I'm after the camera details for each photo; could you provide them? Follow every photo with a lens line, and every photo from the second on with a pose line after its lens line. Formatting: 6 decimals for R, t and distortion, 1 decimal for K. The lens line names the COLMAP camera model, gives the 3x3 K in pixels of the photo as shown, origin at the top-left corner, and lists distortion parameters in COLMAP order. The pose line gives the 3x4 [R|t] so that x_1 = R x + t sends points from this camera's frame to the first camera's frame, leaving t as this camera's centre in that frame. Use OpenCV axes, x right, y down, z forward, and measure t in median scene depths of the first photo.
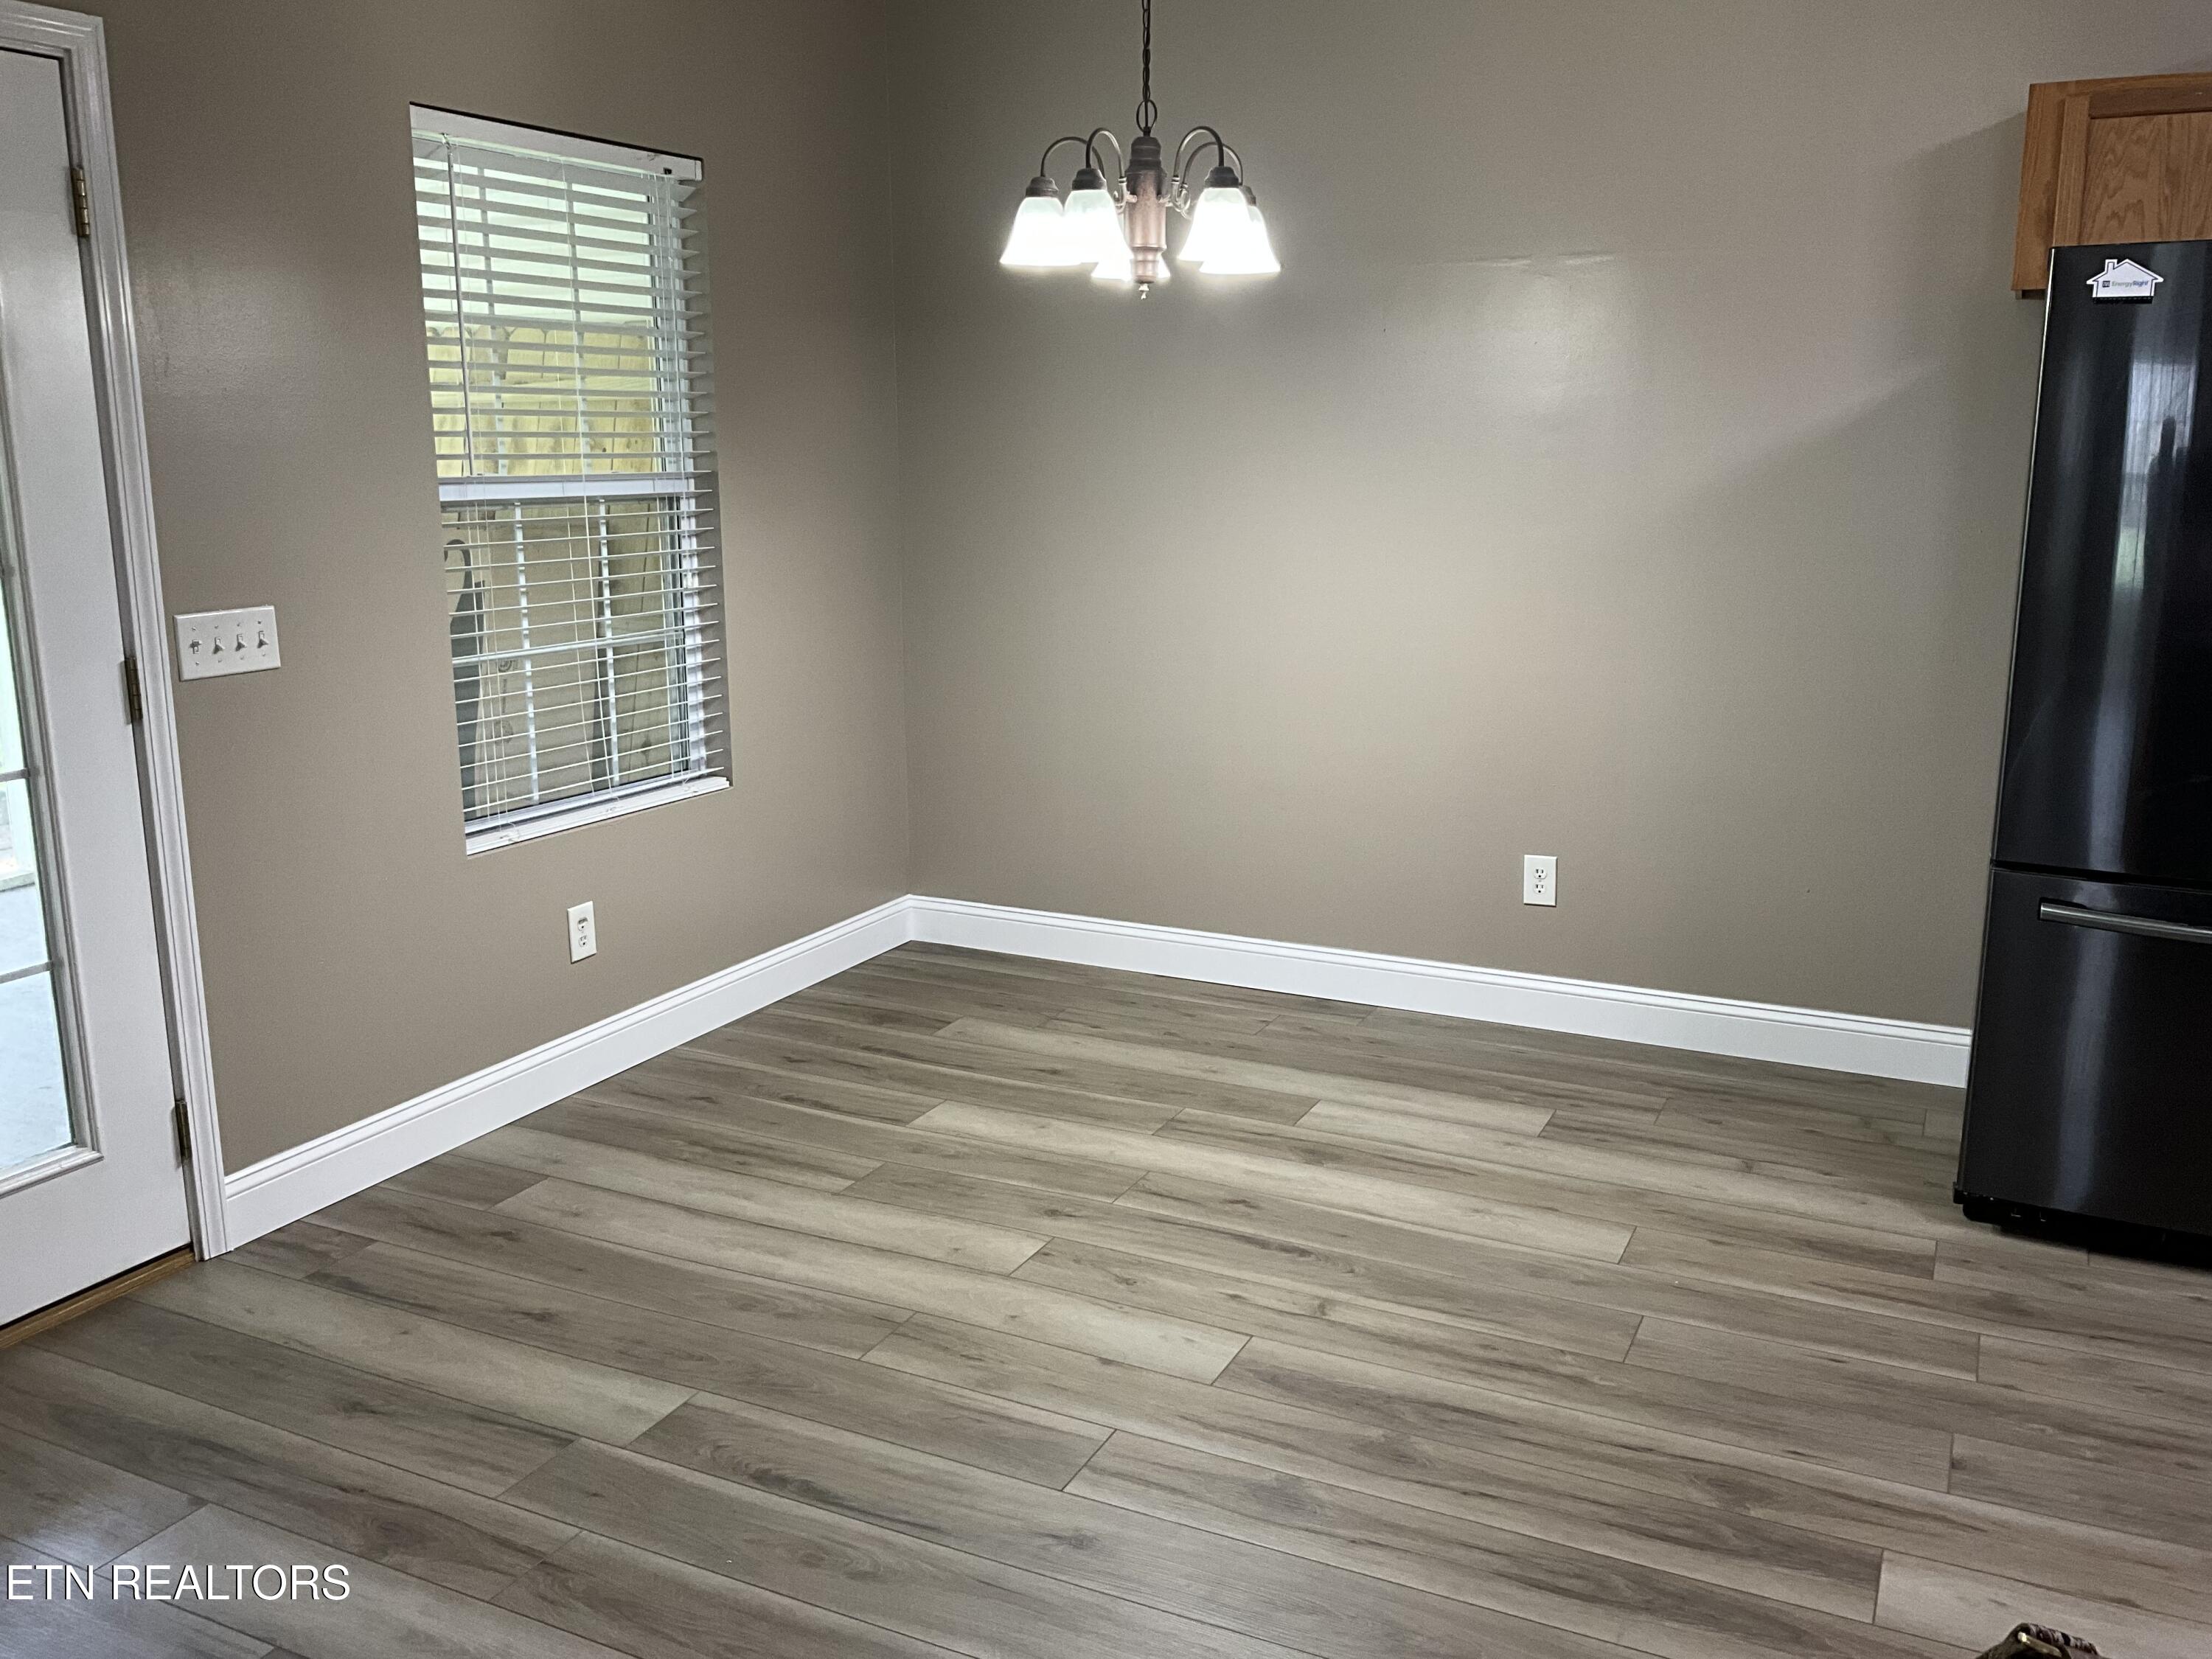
lens RADIAL K [[1847.6, 0, 1119.7], [0, 1847.6, 843.2], [0, 0, 1]] dist [0.103538, -0.174587]
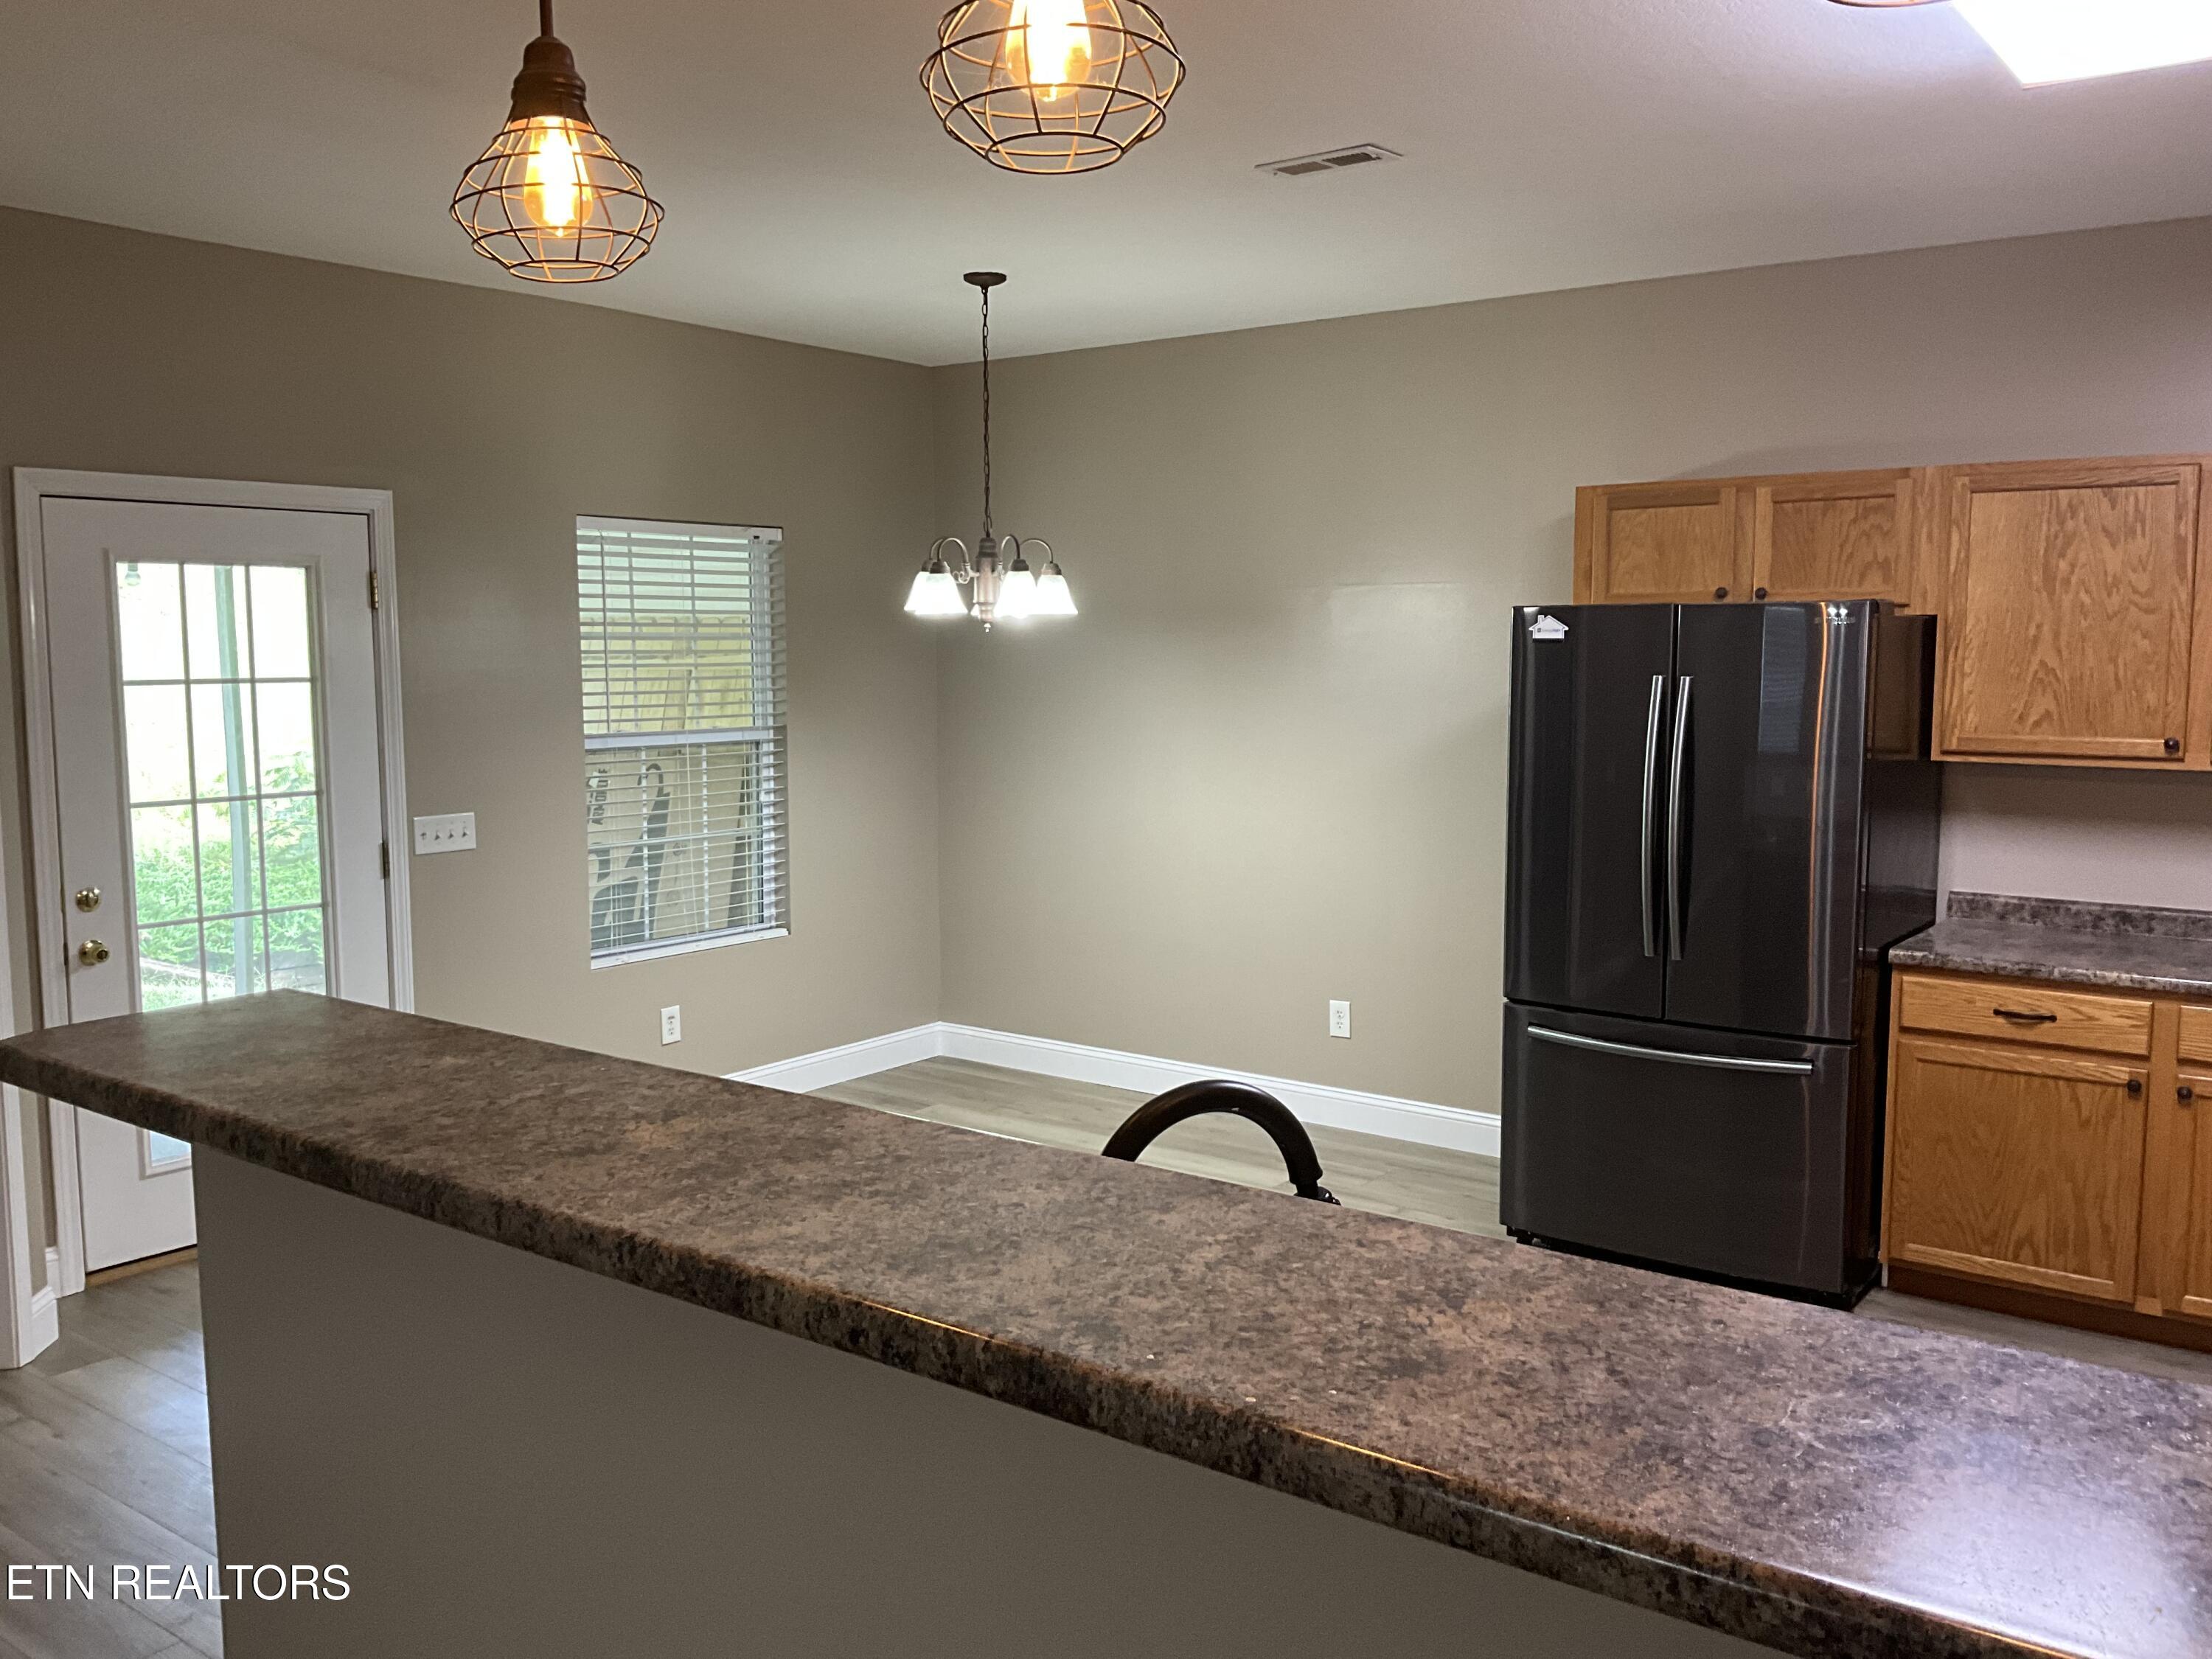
lens RADIAL K [[1840.7, 0, 1106.0], [0, 1840.7, 829.5], [0, 0, 1]] dist [0.121782, -0.232863]
pose [[0.981568, 0.017249, -0.190332, 0.409432], [-0.038641, 0.993261, -0.109264, 0.048140], [0.187165, 0.114604, 0.975620, -0.508506]]
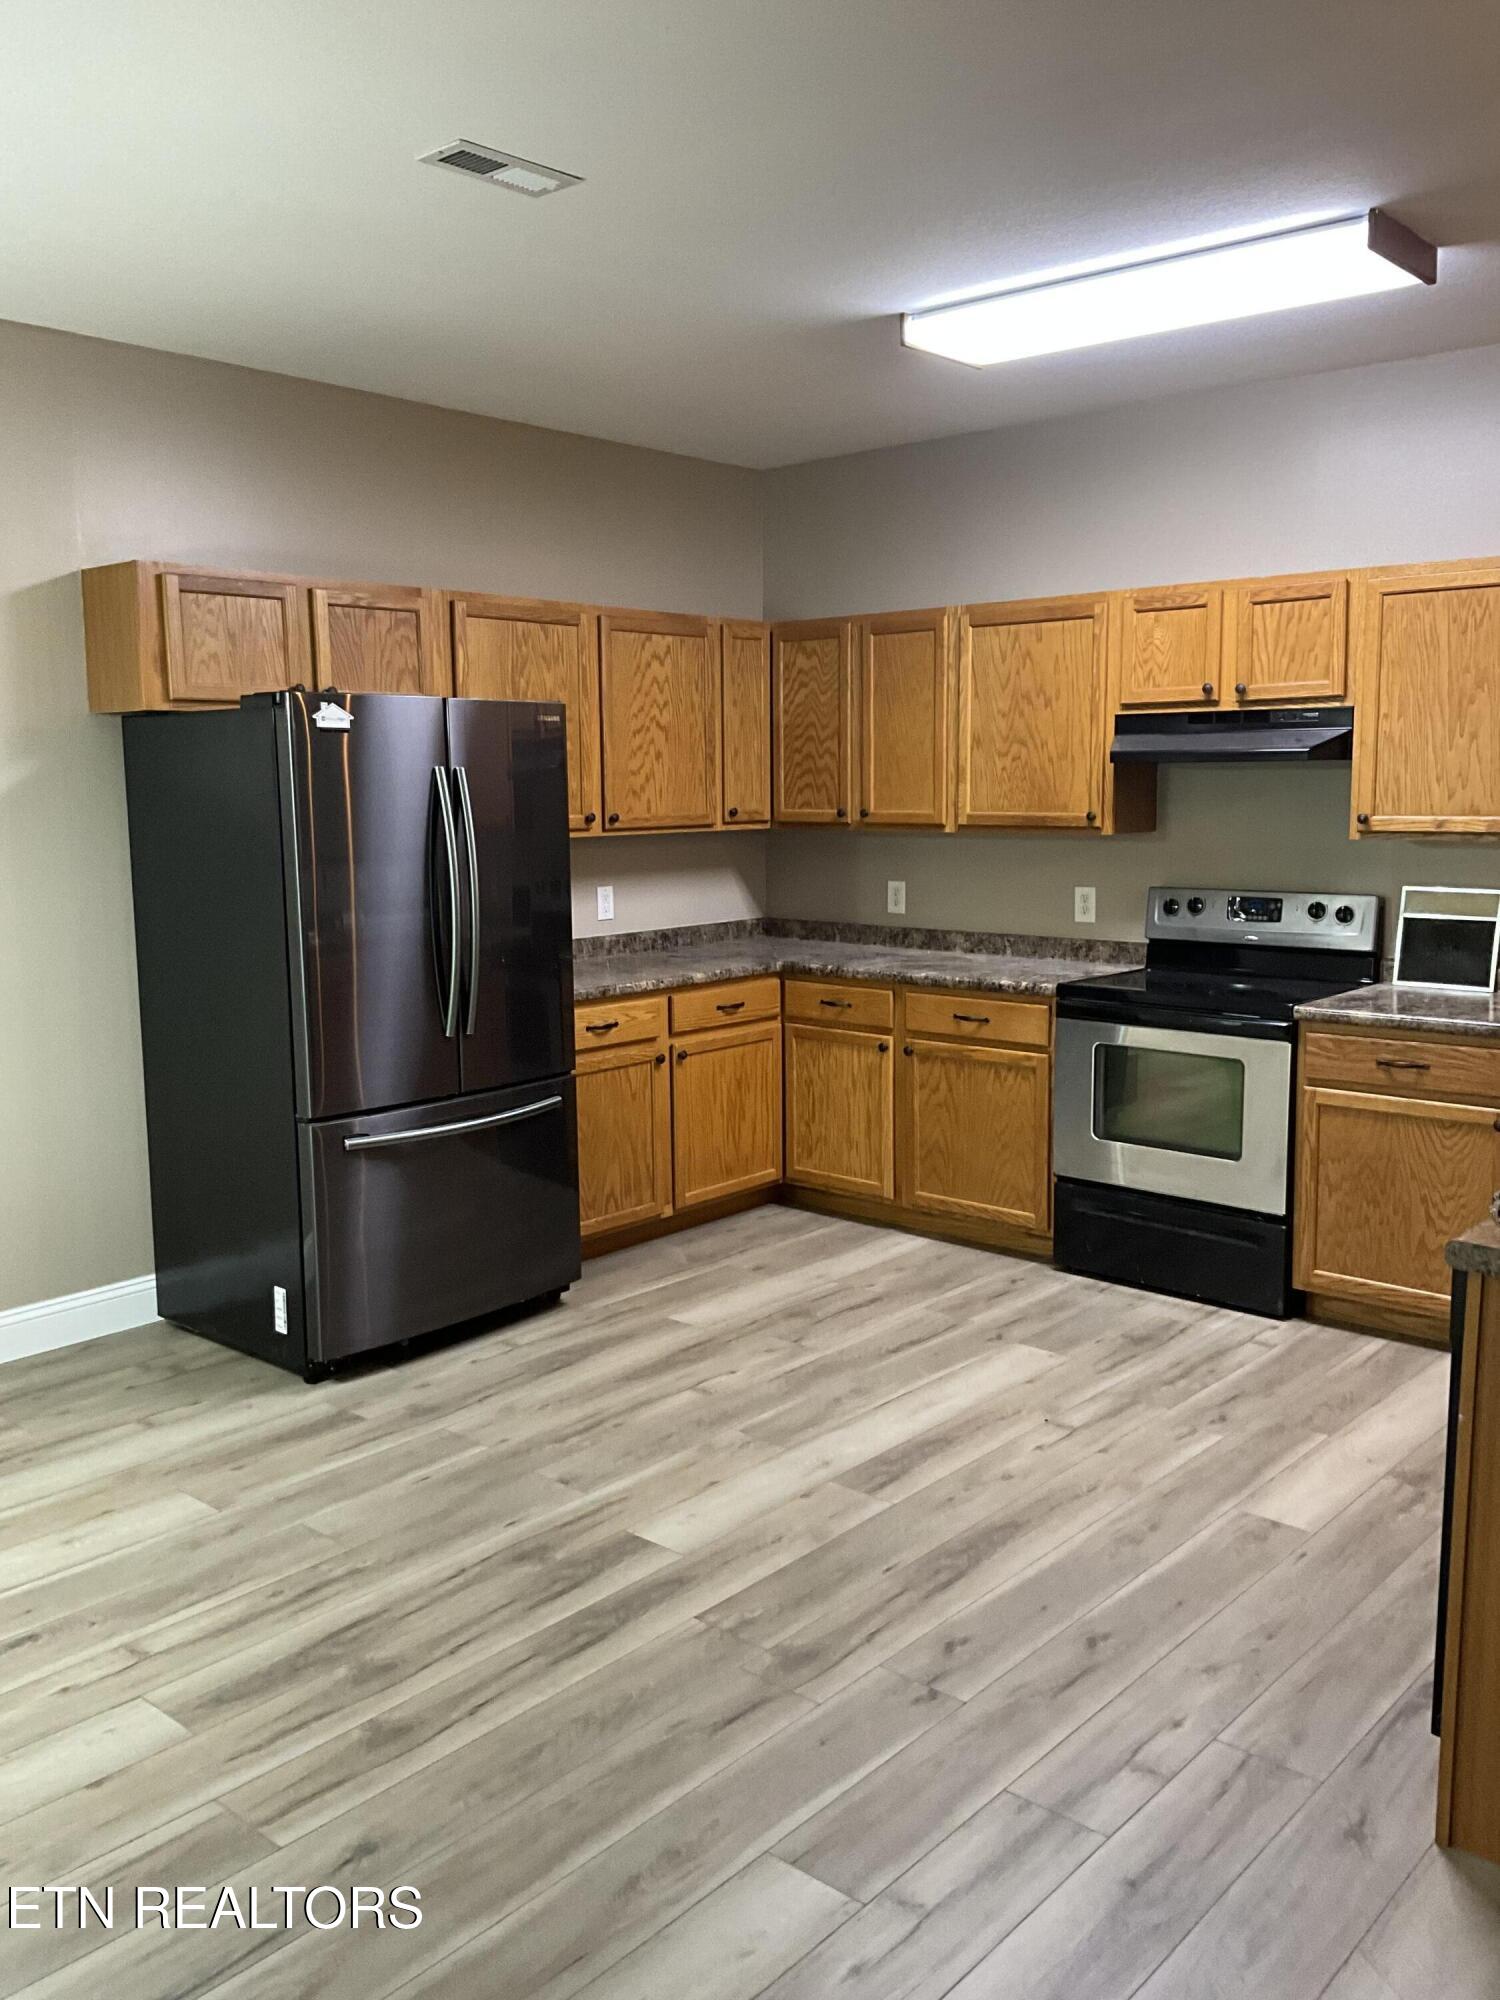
lens RADIAL K [[1664.2, 0, 750.0], [0, 1664.2, 1000.0], [0, 0, 1]] dist [0.121782, -0.232863]
pose [[0.270721, -0.132489, 0.953497, -0.594882], [0.217857, 0.973219, 0.073375, -0.092418], [-0.937683, 0.187862, 0.292334, 0.294439]]
